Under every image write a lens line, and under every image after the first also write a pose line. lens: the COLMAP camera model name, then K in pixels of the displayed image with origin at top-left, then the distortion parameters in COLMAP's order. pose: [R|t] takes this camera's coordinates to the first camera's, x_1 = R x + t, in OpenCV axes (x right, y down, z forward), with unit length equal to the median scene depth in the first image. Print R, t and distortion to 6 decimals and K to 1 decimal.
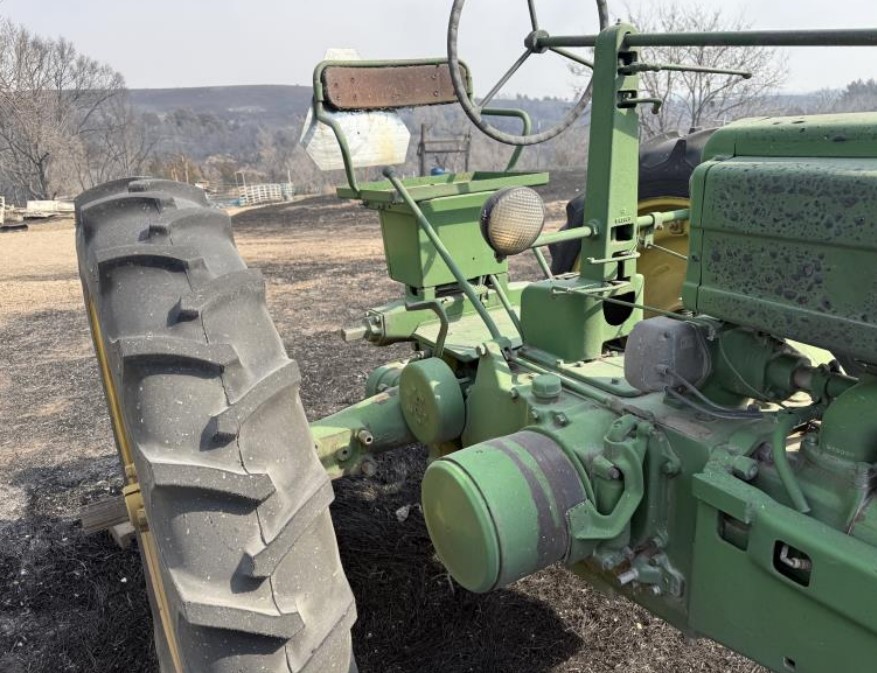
lens RADIAL K [[649.4, 0, 414.8], [0, 649.4, 345.9], [0, 0, 1]] dist [0.045380, -0.059111]
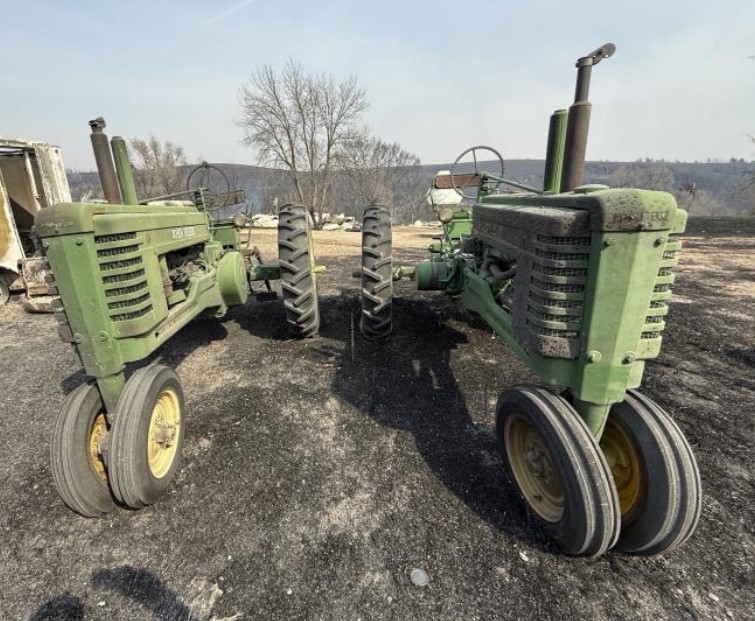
lens RADIAL K [[368.3, 0, 300.2], [0, 368.3, 300.3], [0, 0, 1]] dist [-0.002471, 0.000806]
pose [[0.767678, 0.190617, -0.611829, 0.610876], [-0.202333, 0.977997, 0.050825, 0.269249], [0.608055, 0.084776, 0.789355, -0.931581]]
